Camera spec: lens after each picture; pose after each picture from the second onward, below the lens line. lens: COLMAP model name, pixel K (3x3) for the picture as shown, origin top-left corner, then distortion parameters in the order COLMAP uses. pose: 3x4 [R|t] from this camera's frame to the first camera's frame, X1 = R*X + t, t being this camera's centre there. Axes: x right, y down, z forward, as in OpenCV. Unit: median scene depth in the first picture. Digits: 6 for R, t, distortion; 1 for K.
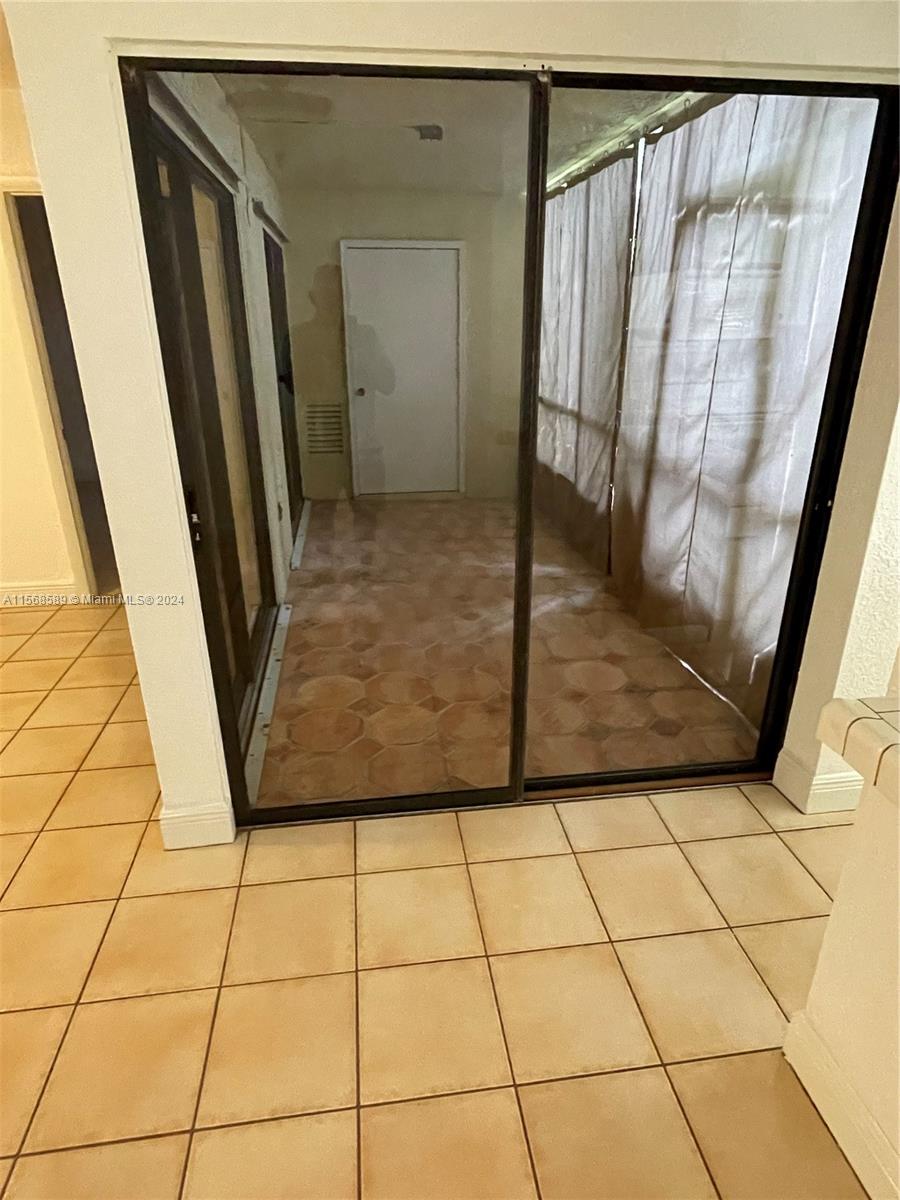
lens RADIAL K [[702.1, 0, 458.4], [0, 702.1, 598.7], [0, 0, 1]] dist [-0.001216, -0.002540]
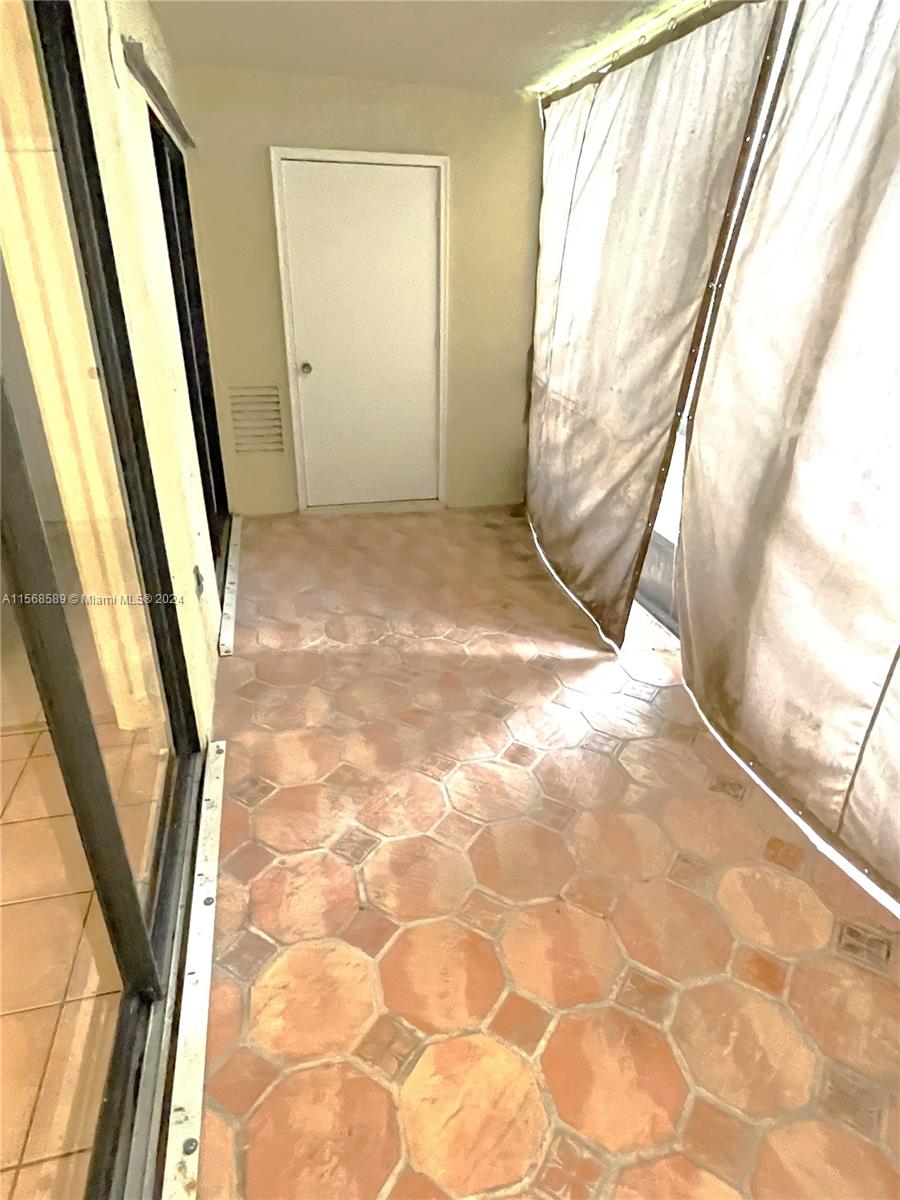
lens RADIAL K [[702.1, 0, 457.1], [0, 702.1, 606.7], [0, 0, 1]] dist [-0.001216, -0.002540]
pose [[0.994891, -0.028173, 0.096941, -0.105210], [0.021324, 0.997250, 0.070978, -0.169464], [-0.098674, -0.068548, 0.992756, 0.431702]]
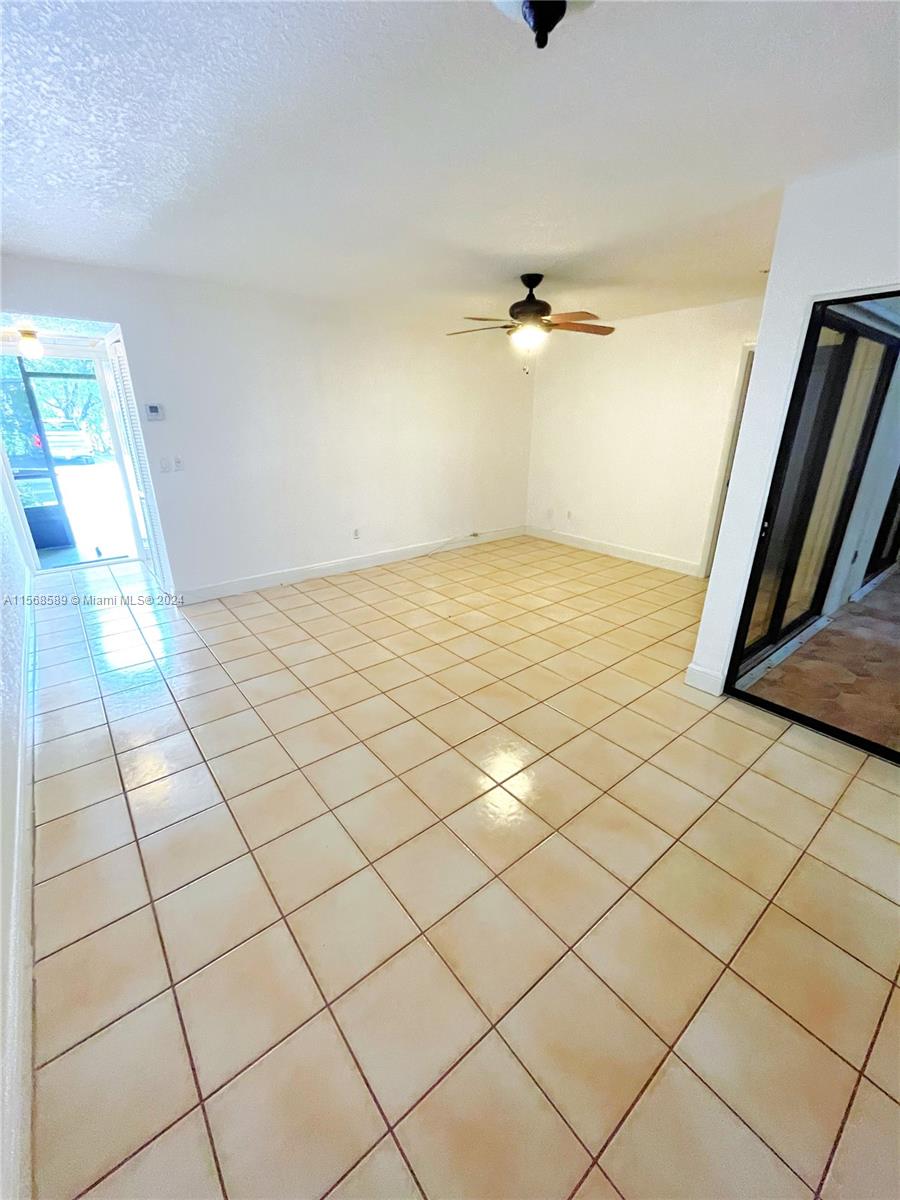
lens RADIAL K [[486.5, 0, 447.4], [0, 486.5, 605.0], [0, 0, 1]] dist [-0.007960, -0.000084]
pose [[0.504734, 0.316153, -0.803300, 0.168338], [-0.320427, 0.932662, 0.165734, 0.078933], [0.801605, 0.173748, 0.572050, -0.222988]]
